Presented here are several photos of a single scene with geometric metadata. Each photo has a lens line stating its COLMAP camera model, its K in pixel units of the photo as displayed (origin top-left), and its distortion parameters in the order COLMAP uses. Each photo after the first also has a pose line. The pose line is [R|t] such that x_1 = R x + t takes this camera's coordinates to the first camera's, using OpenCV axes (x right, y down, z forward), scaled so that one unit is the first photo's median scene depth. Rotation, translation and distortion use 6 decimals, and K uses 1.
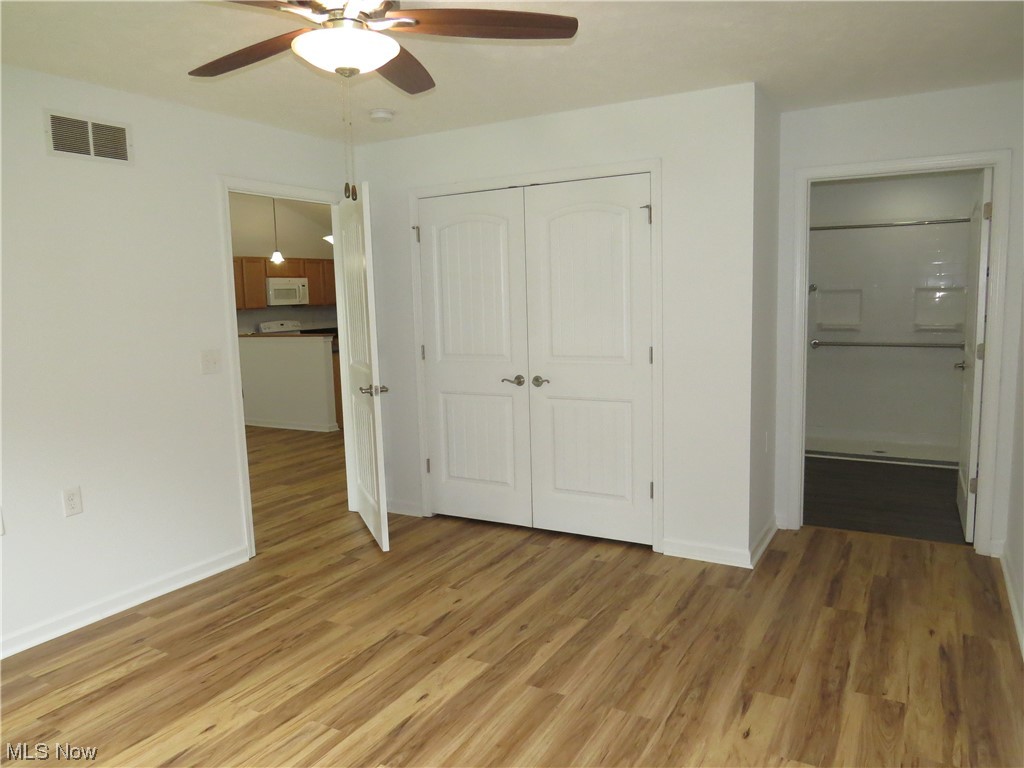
lens RADIAL K [[743.3, 0, 512.0], [0, 743.3, 384.0], [0, 0, 1]] dist [-0.005719, -0.000953]
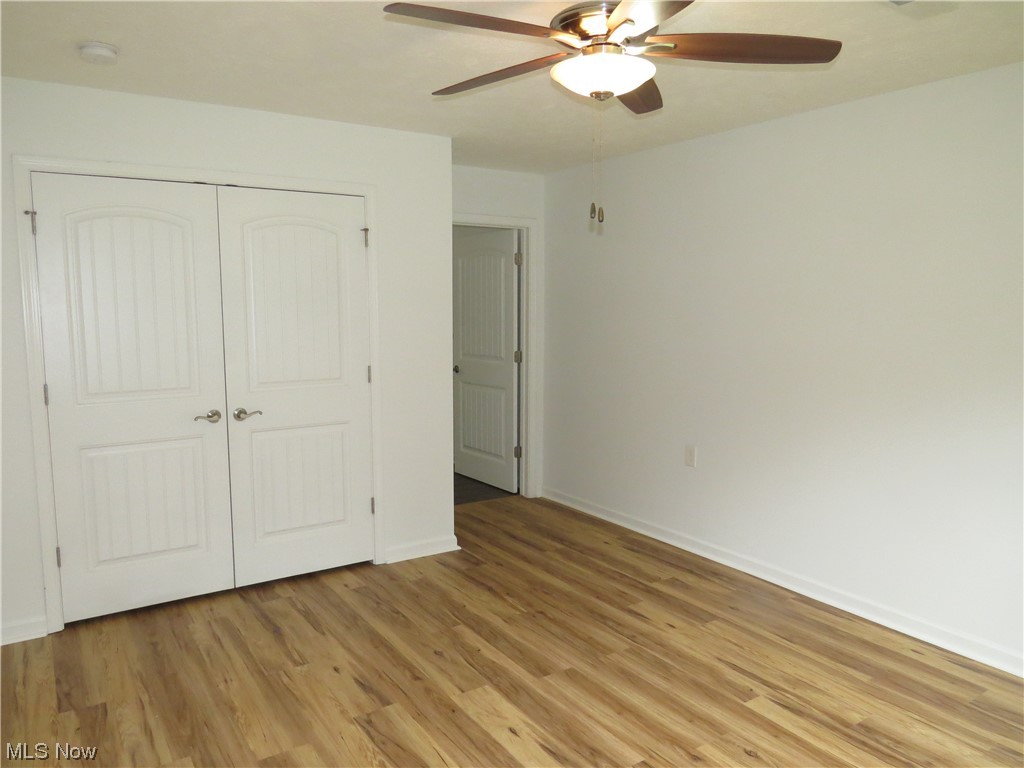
lens RADIAL K [[743.3, 0, 512.0], [0, 743.3, 384.0], [0, 0, 1]] dist [-0.005719, -0.000953]
pose [[0.449004, -0.073205, 0.890526, -0.779337], [0.098068, 0.994655, 0.032319, -0.047641], [-0.888132, 0.072821, 0.453784, 0.437919]]
